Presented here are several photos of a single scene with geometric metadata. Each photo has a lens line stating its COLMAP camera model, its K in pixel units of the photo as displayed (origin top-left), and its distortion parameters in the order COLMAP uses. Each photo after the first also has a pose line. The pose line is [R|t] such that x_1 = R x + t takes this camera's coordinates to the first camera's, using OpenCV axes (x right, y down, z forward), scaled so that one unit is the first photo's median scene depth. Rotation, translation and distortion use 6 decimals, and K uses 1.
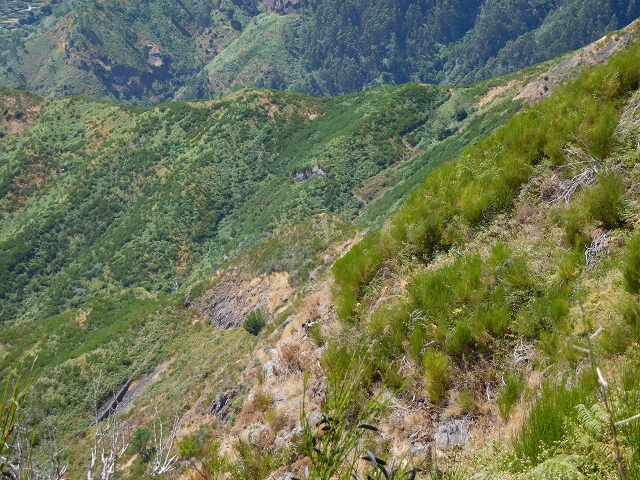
lens RADIAL K [[1787.5, 0, 320.0], [0, 1787.5, 240.0], [0, 0, 1]] dist [-0.025054, -0.590001]
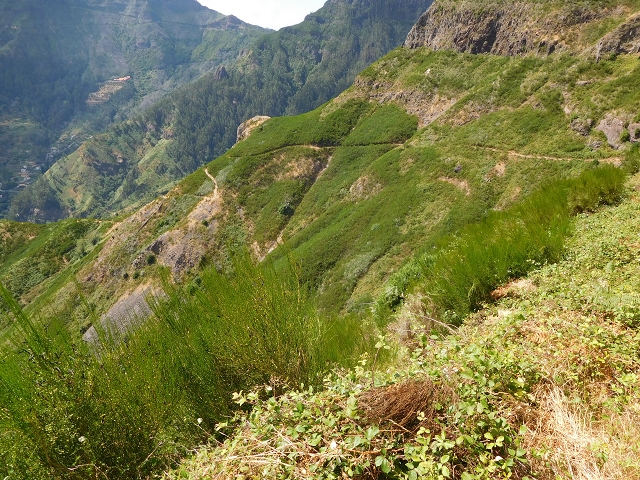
lens RADIAL K [[459.5, 0, 321.3], [0, 459.5, 226.3], [0, 0, 1]] dist [-0.000402, 0.002217]
pose [[0.995526, -0.063401, 0.070053, 0.257592], [0.054624, 0.991173, 0.120797, -0.122332], [-0.077094, -0.116430, 0.990202, 0.533696]]
